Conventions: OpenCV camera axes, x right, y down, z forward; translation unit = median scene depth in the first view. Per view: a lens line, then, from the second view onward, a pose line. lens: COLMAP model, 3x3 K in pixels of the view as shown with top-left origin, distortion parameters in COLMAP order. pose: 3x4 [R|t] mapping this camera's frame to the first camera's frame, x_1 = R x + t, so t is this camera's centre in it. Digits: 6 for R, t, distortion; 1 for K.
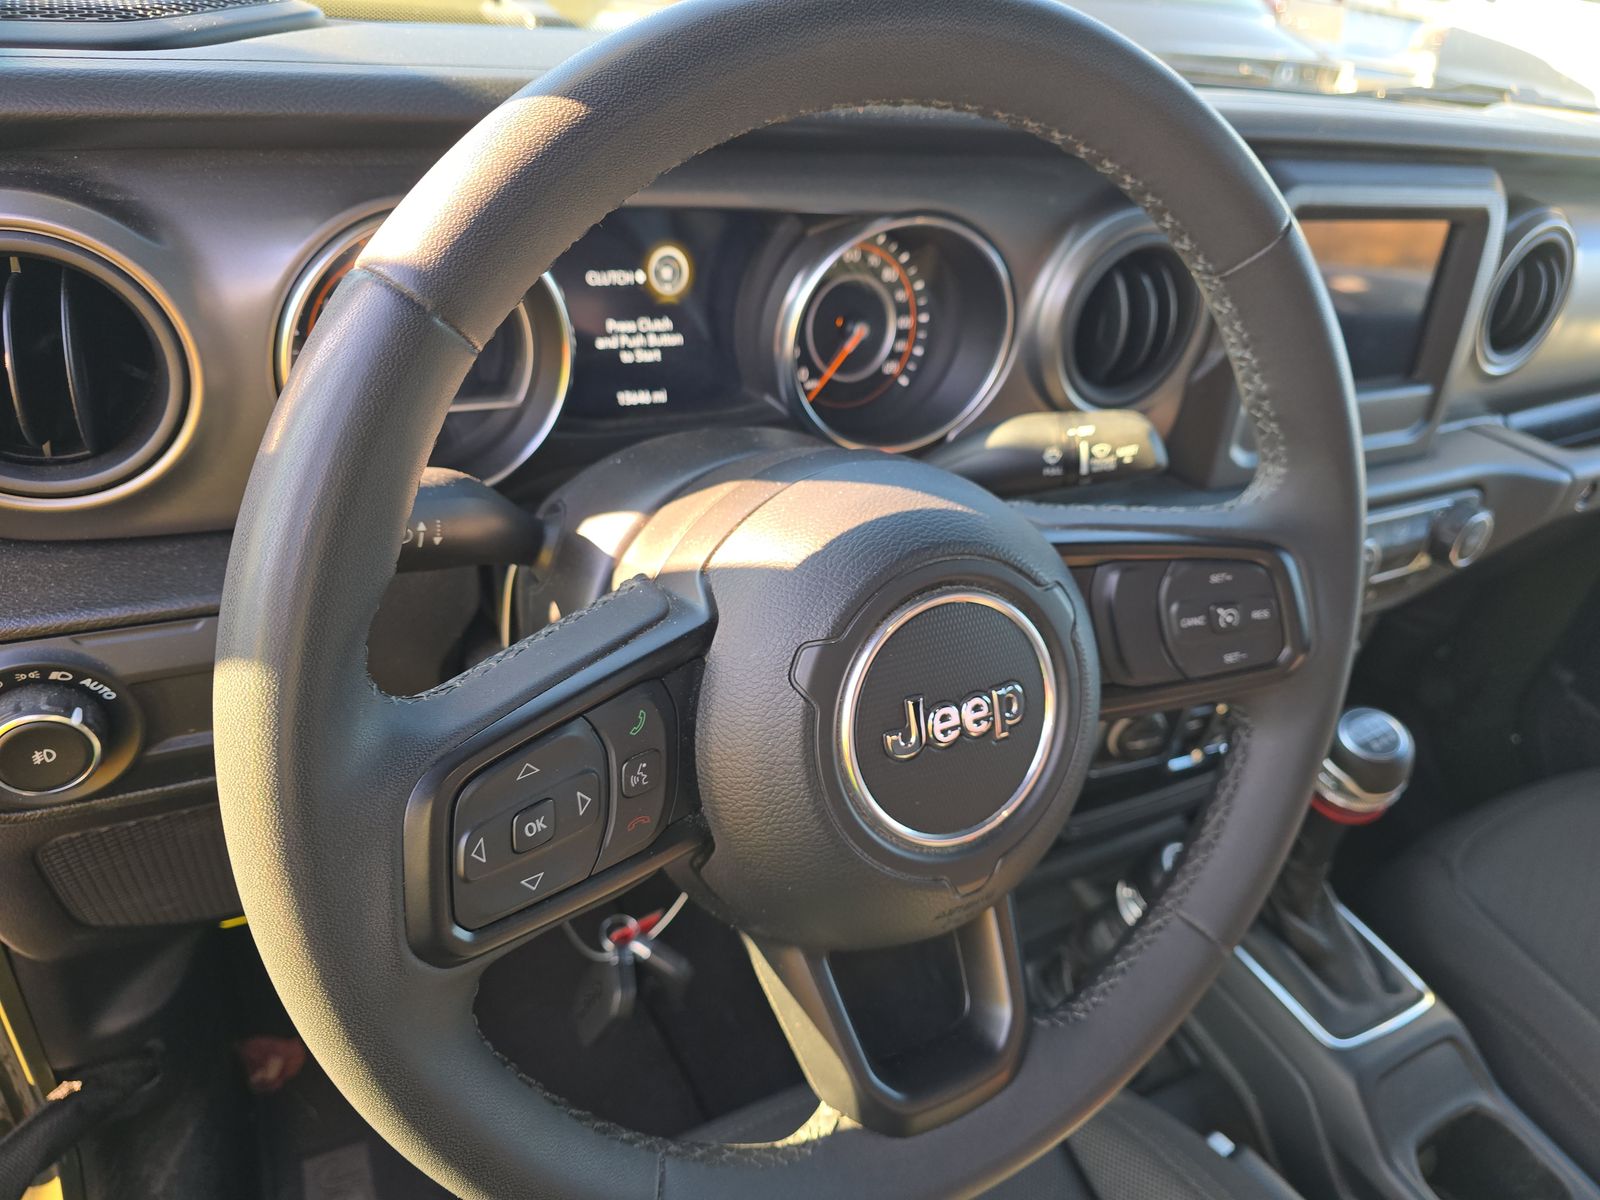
lens RADIAL K [[1056.5, 0, 794.6], [0, 1056.5, 603.4], [0, 0, 1]] dist [0.008319, 0.001018]
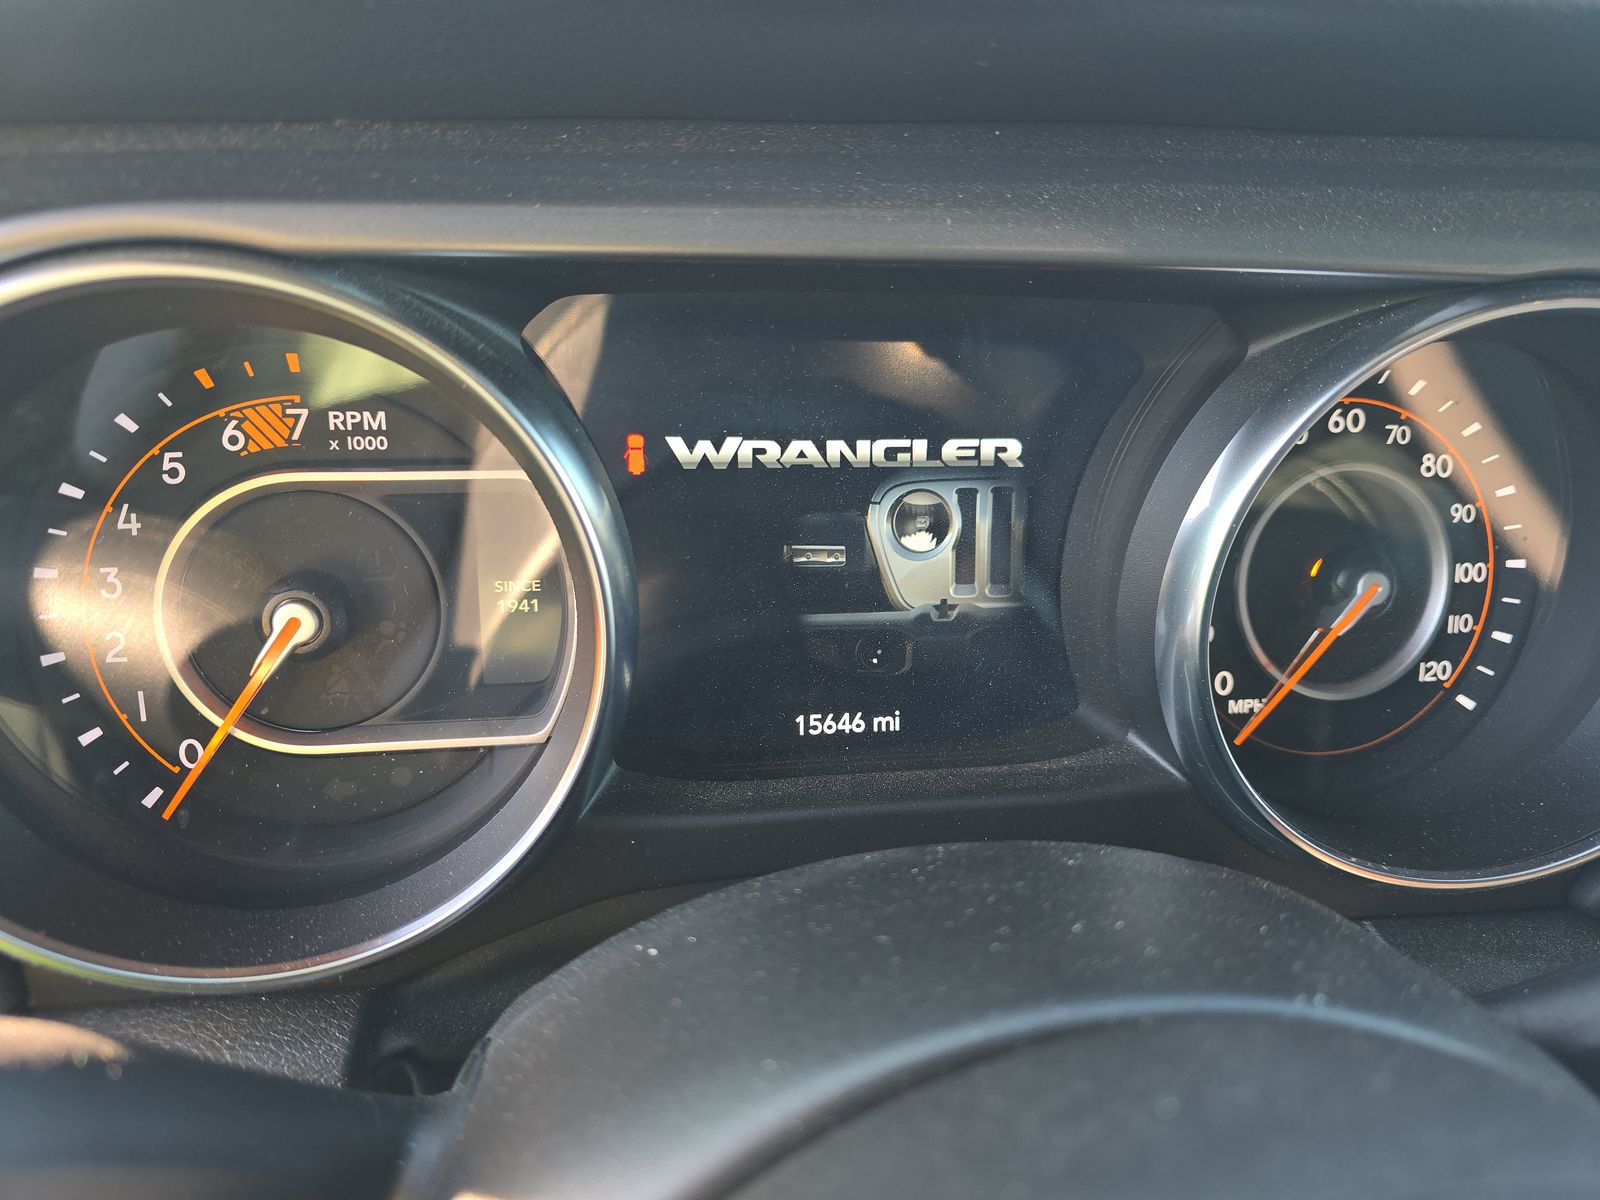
lens RADIAL K [[1056.5, 0, 794.9], [0, 1056.5, 594.2], [0, 0, 1]] dist [0.008319, 0.001018]
pose [[0.940186, 0.006390, -0.340602, -0.009502], [-0.093647, 0.966152, -0.240374, -0.132606], [0.327538, 0.257892, 0.908961, 0.542012]]
